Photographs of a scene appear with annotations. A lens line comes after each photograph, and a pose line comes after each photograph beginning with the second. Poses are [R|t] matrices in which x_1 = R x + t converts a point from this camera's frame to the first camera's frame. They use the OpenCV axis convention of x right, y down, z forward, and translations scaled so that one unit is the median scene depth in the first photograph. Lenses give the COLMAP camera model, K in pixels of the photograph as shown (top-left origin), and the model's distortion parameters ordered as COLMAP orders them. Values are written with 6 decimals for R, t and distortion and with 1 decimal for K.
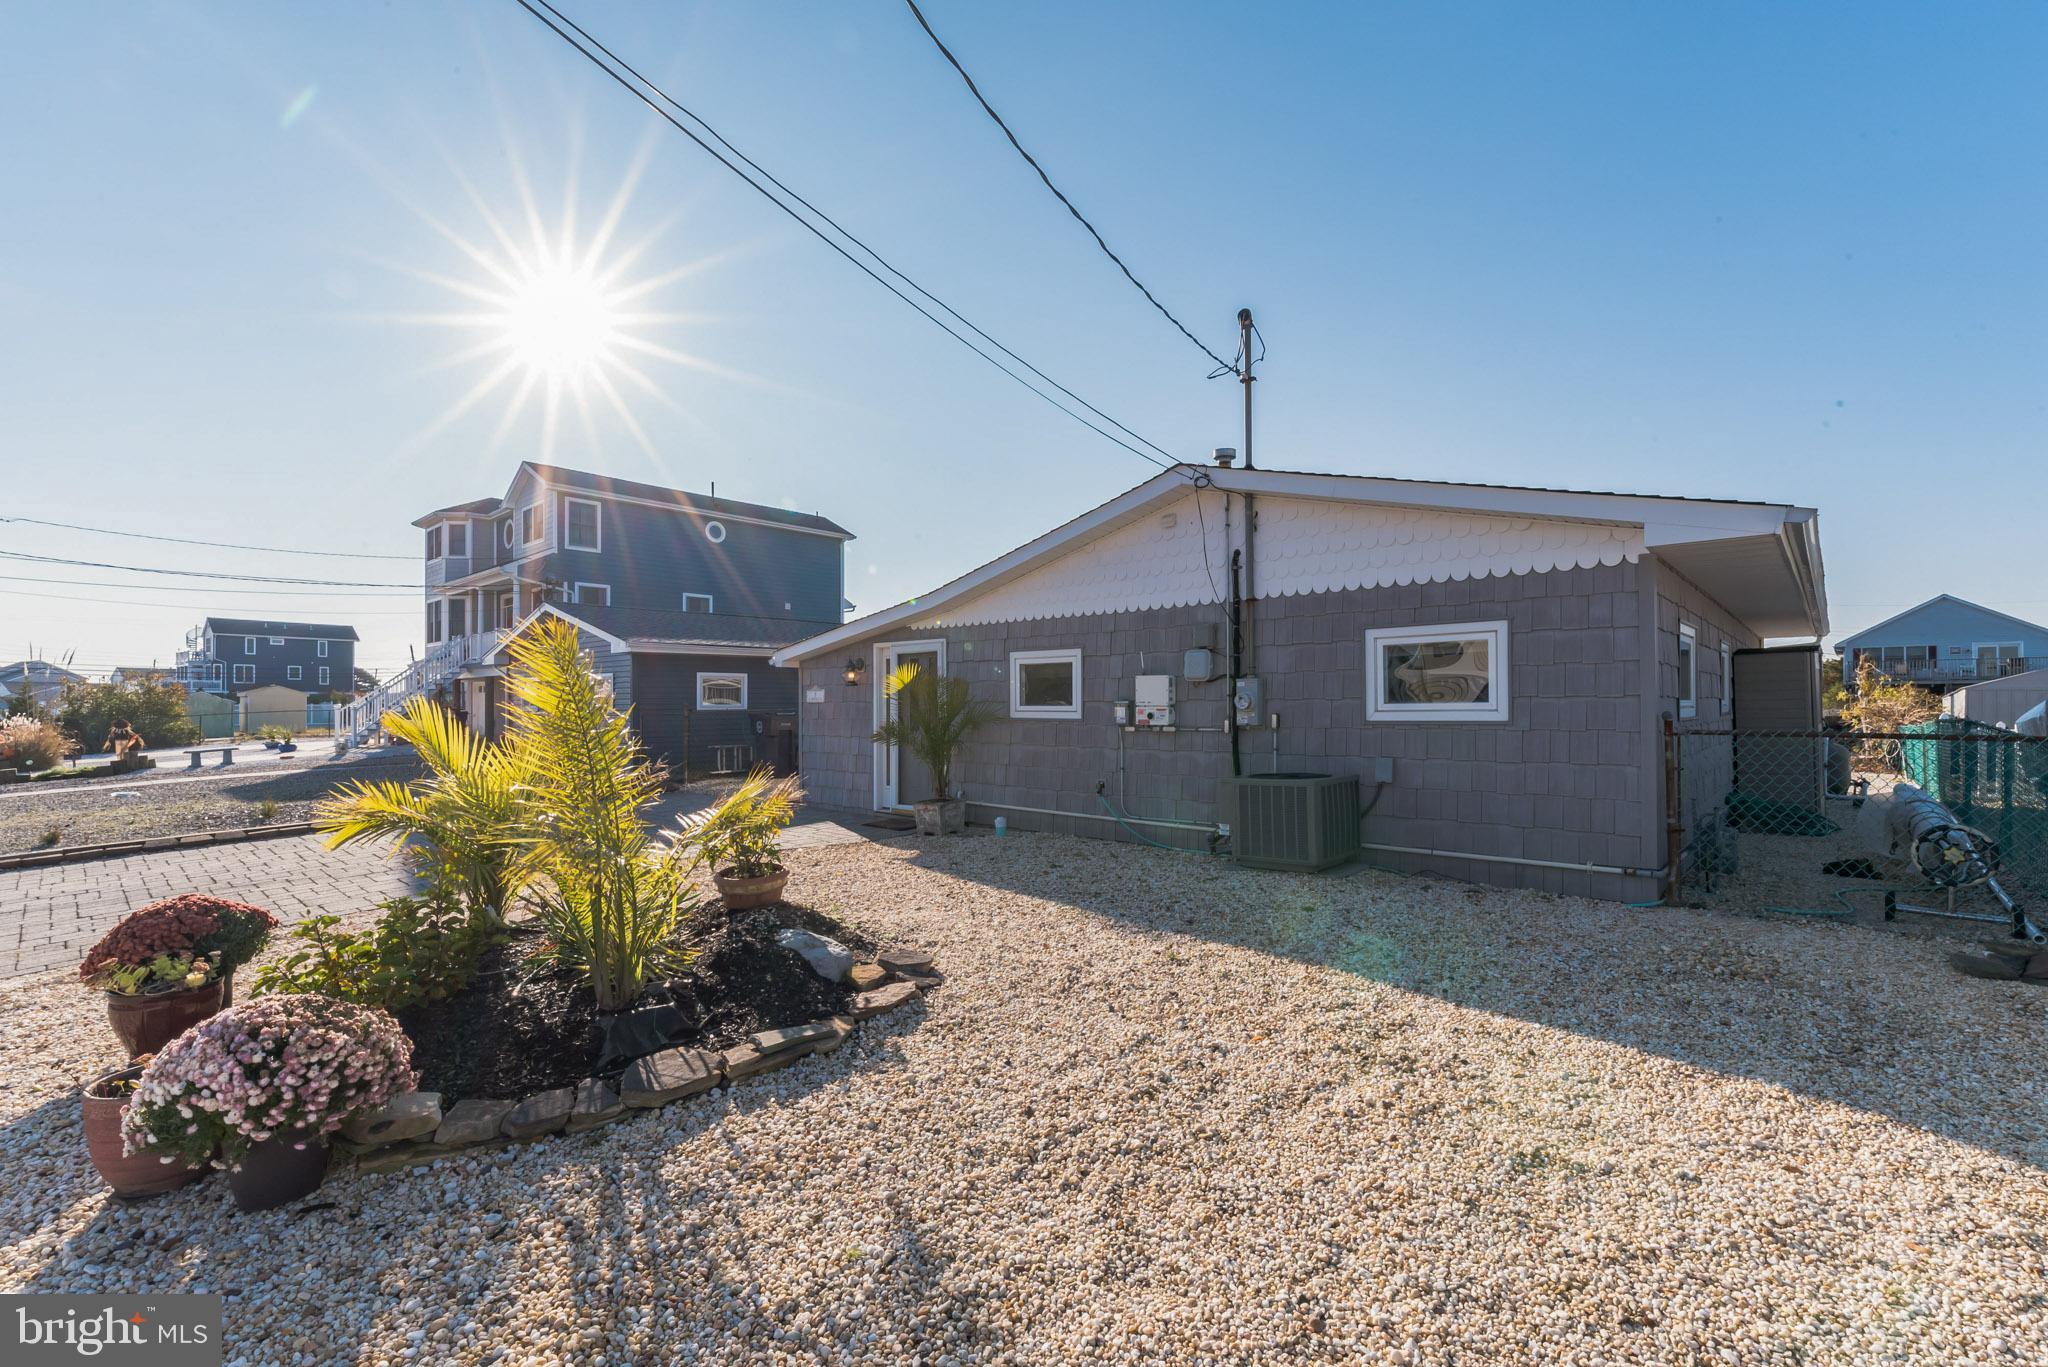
lens RADIAL K [[907.2, 0, 1031.1], [0, 907.2, 706.8], [0, 0, 1]] dist [-0.000533, -0.000208]
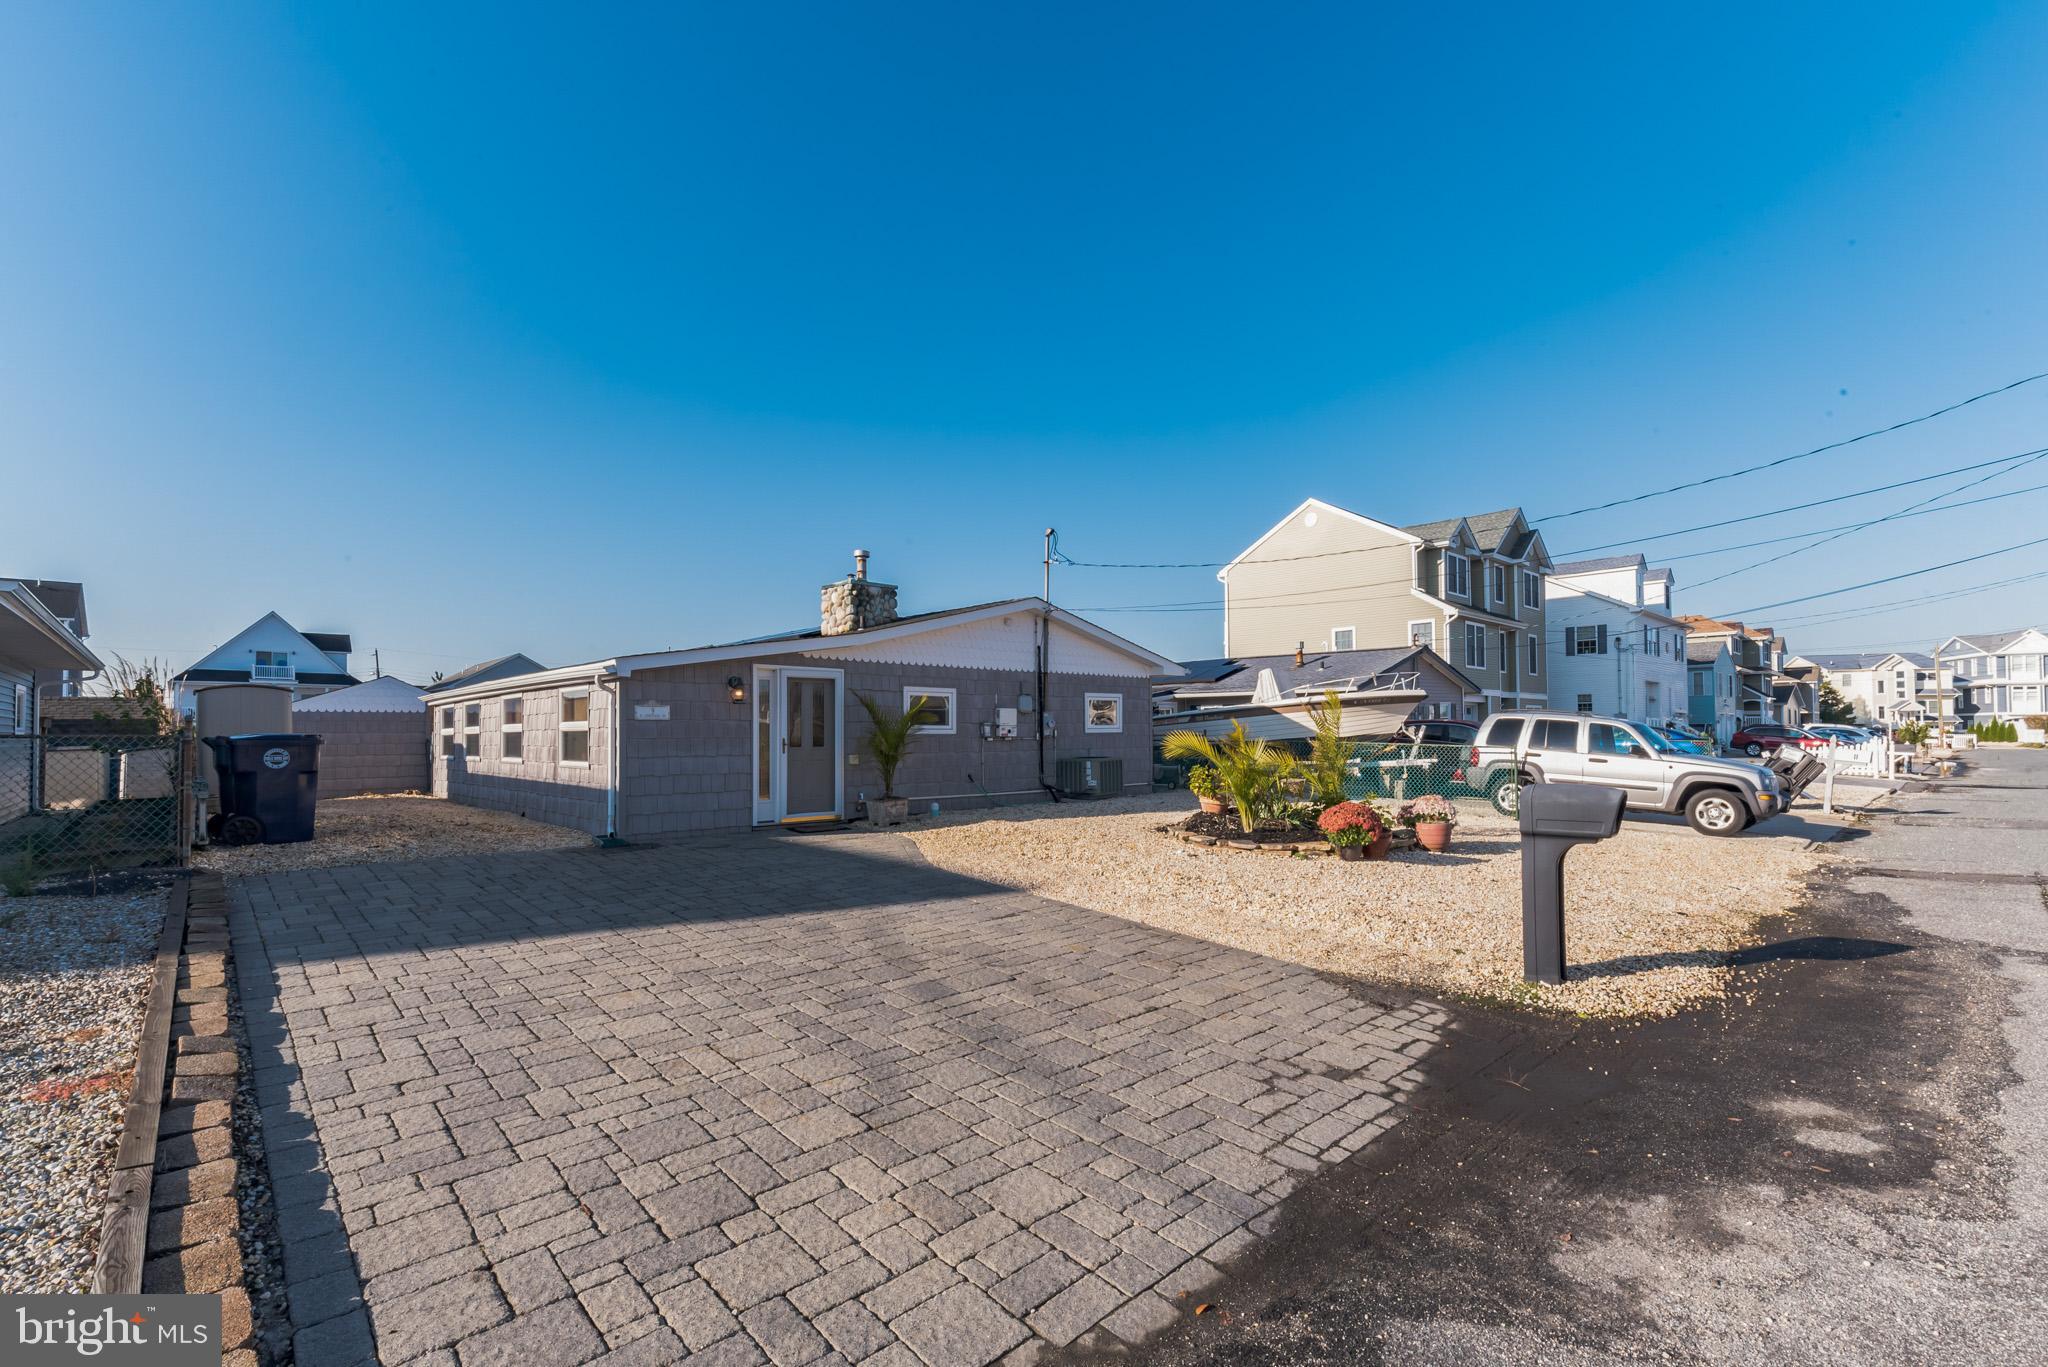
lens RADIAL K [[907.2, 0, 1031.1], [0, 907.2, 706.8], [0, 0, 1]] dist [-0.000533, -0.000208]
pose [[0.081198, 0.033211, 0.996145, -1.560178], [0.005017, 0.999418, -0.033729, 0.021000], [-0.996685, 0.007736, 0.080984, 0.790966]]
